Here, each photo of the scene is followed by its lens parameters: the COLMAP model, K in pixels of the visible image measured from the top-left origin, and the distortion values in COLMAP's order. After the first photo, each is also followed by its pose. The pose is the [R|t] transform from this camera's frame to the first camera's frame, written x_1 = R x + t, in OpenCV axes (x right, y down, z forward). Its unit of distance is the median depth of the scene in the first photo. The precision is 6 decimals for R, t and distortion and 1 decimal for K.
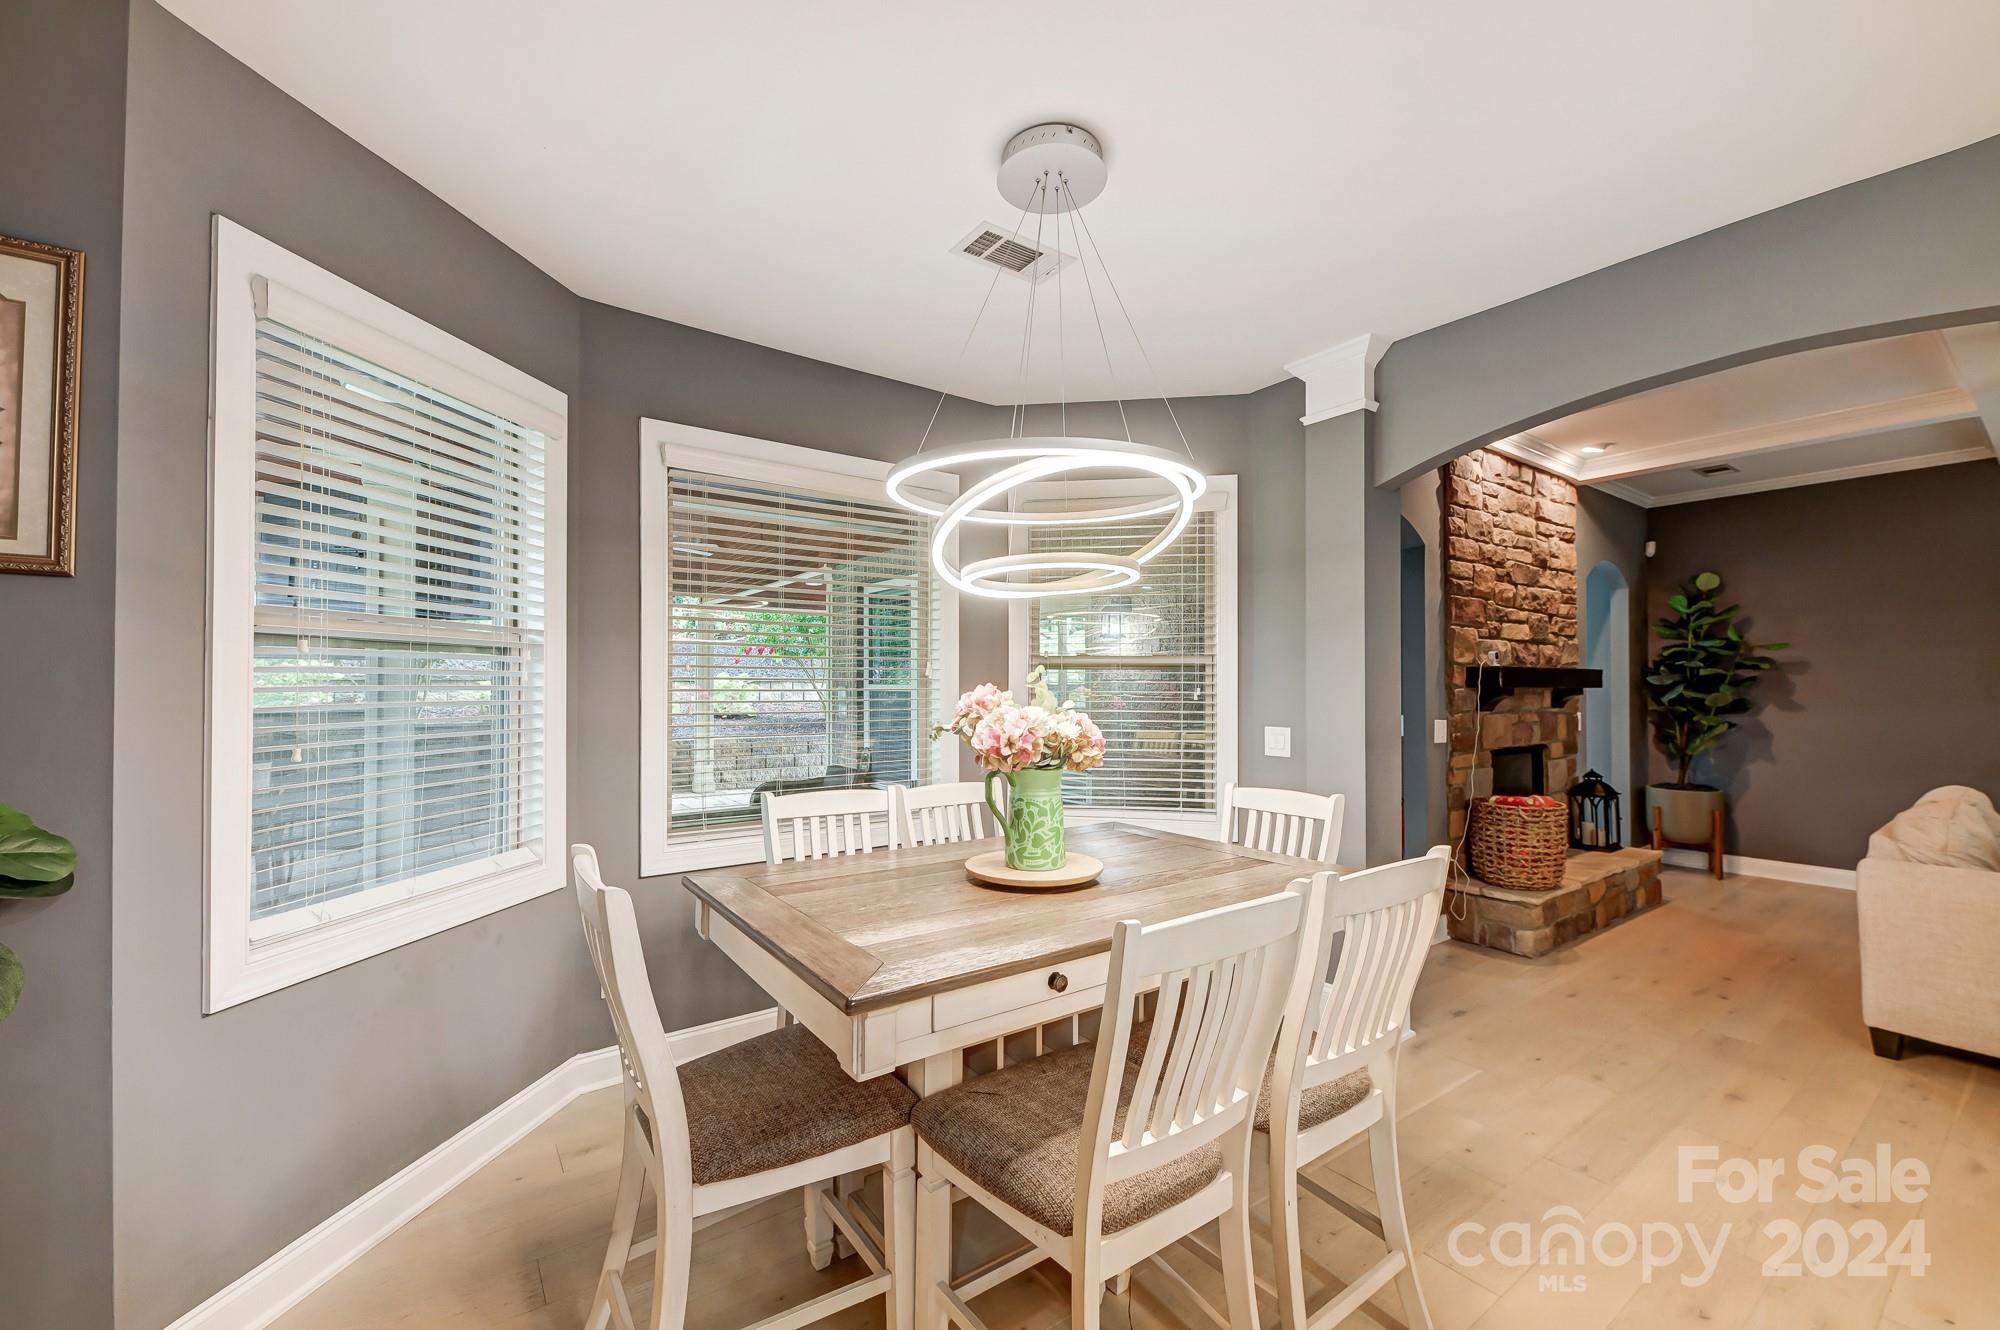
lens RADIAL K [[796.3, 0, 997.7], [0, 796.3, 672.8], [0, 0, 1]] dist [0.001128, 0.000017]
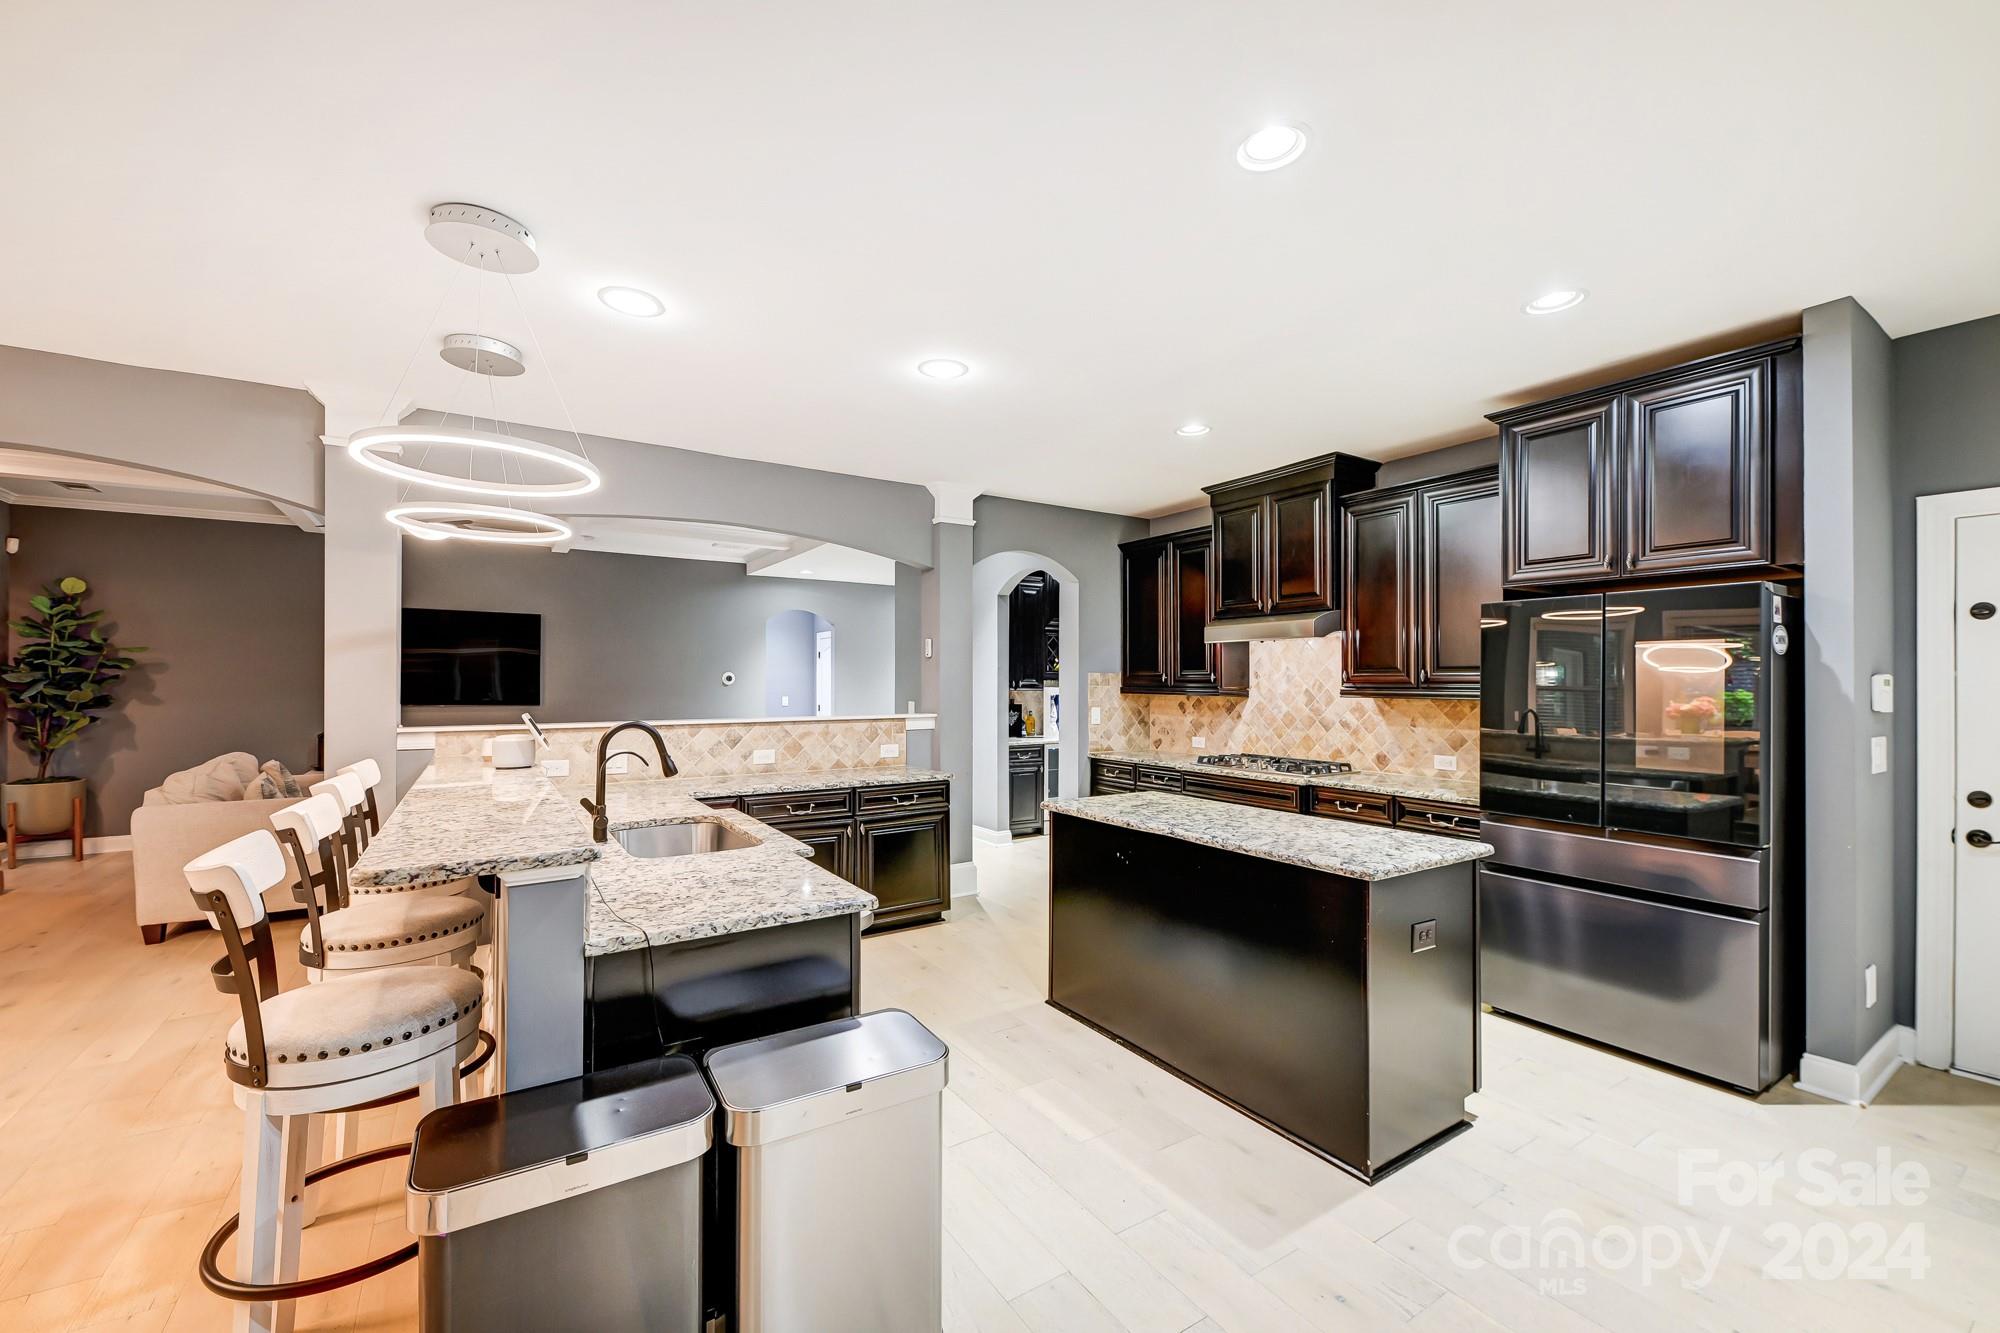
lens RADIAL K [[796.8, 0, 1000.0], [0, 796.8, 677.0], [0, 0, 1]] dist [-0.003394, -0.001233]
pose [[0.035105, 0.003564, 0.999377, -0.128839], [-0.015664, 0.999873, -0.003015, -0.008504], [-0.999261, -0.015548, 0.035156, -0.285549]]
